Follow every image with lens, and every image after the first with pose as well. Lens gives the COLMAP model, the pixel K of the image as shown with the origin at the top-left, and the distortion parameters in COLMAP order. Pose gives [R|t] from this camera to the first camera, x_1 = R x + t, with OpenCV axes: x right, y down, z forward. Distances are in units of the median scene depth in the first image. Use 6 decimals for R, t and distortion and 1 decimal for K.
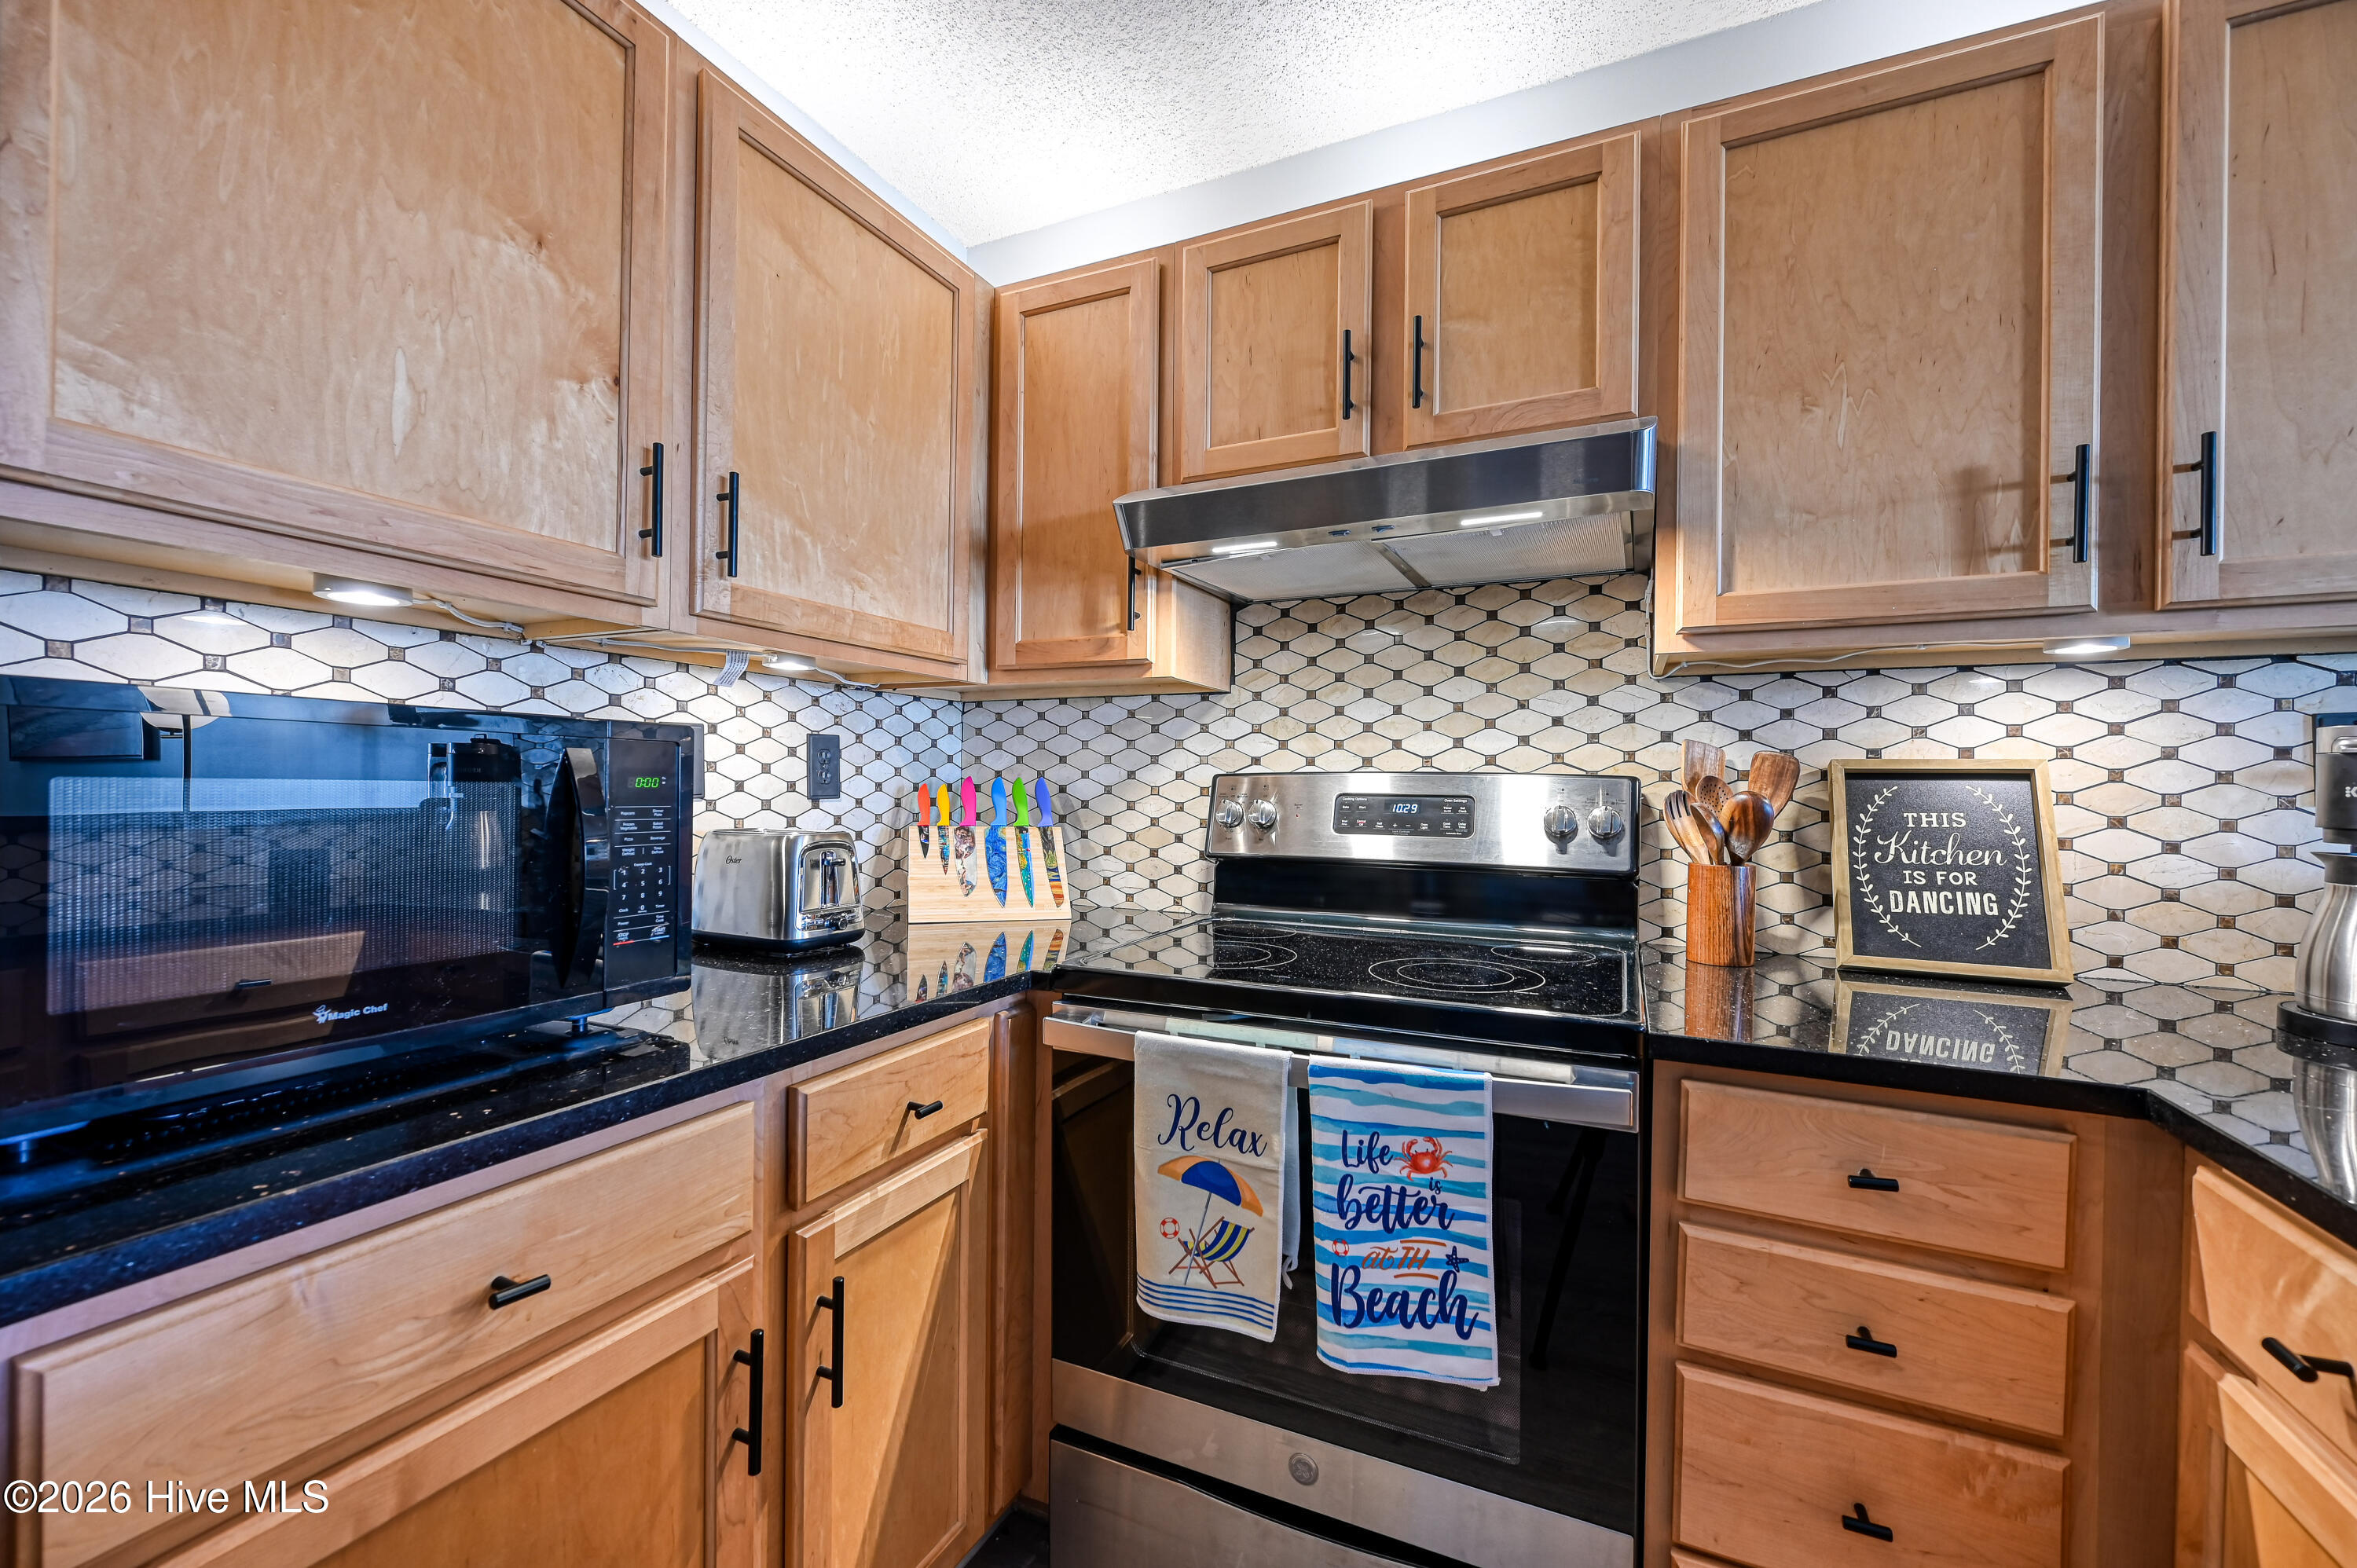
lens RADIAL K [[946.6, 0, 1182.7], [0, 946.6, 789.0], [0, 0, 1]] dist [-0.000575, 0.000335]
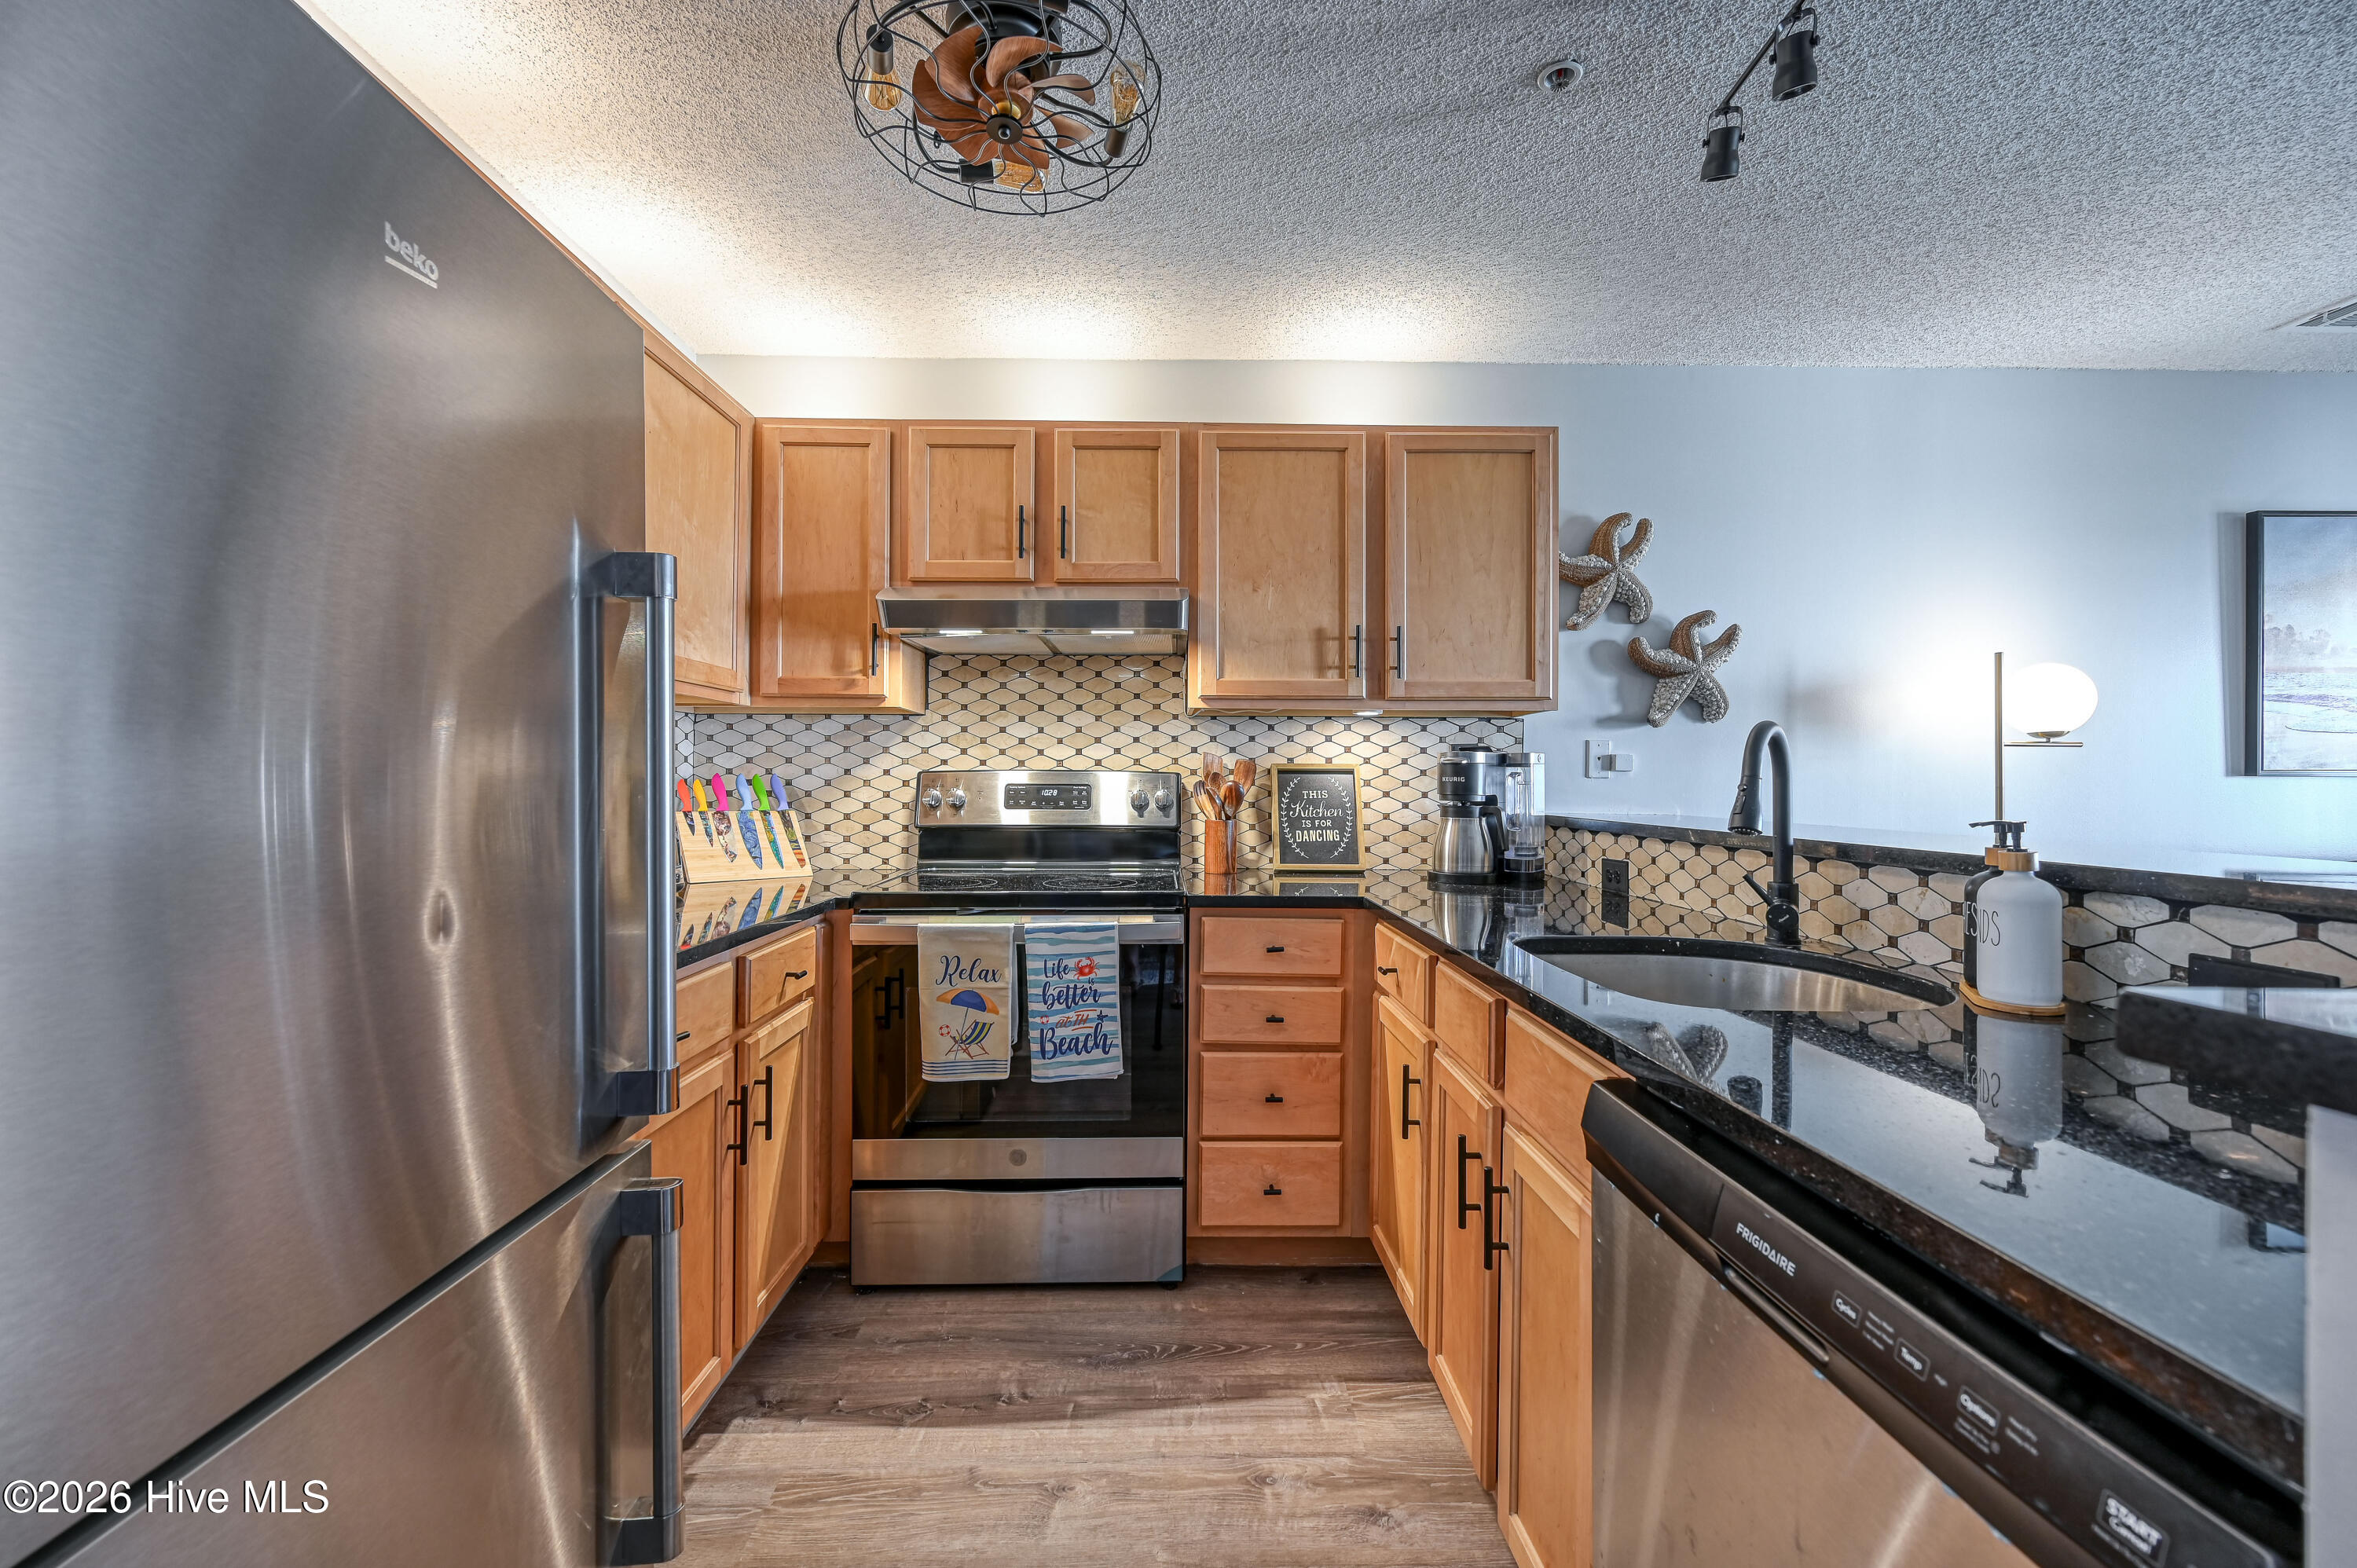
lens RADIAL K [[933.3, 0, 1180.1], [0, 933.3, 774.8], [0, 0, 1]] dist [-0.001433, 0.000000]
pose [[0.897380, -0.004022, 0.441241, -0.302764], [0.006996, 0.999962, -0.005114, -0.000313], [-0.441204, 0.007676, 0.897374, -0.594321]]
